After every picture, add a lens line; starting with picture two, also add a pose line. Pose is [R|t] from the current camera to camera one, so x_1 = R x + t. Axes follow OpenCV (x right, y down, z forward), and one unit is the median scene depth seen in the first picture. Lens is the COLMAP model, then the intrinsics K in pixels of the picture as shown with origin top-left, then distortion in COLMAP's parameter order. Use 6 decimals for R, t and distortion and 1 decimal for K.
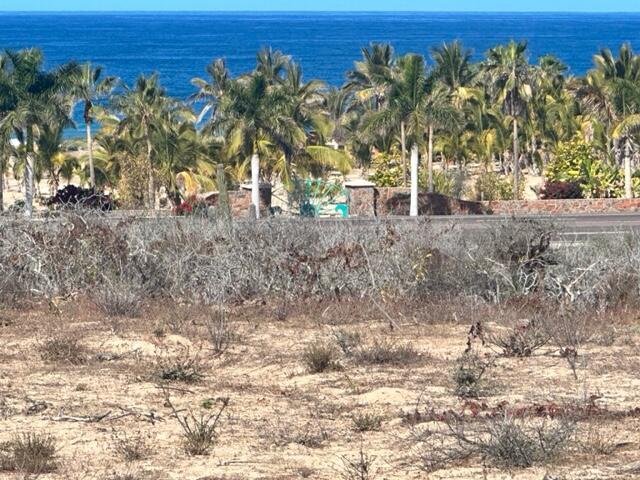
lens RADIAL K [[3334.6, 0, 320.0], [0, 3334.6, 240.0], [0, 0, 1]] dist [-0.647941, 16.041207]
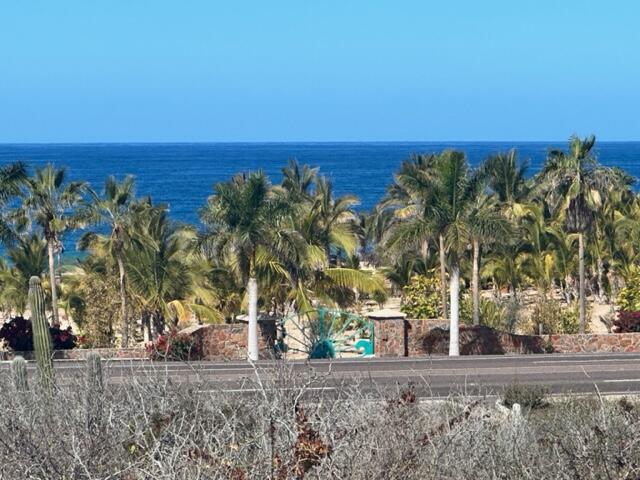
lens RADIAL K [[3334.6, 0, 320.0], [0, 3334.6, 240.0], [0, 0, 1]] dist [-0.647941, 16.041207]
pose [[0.999837, -0.004578, -0.017444, 0.008956], [0.003884, 0.999208, -0.039613, -0.002855], [0.017611, 0.039539, 0.999063, 0.183236]]
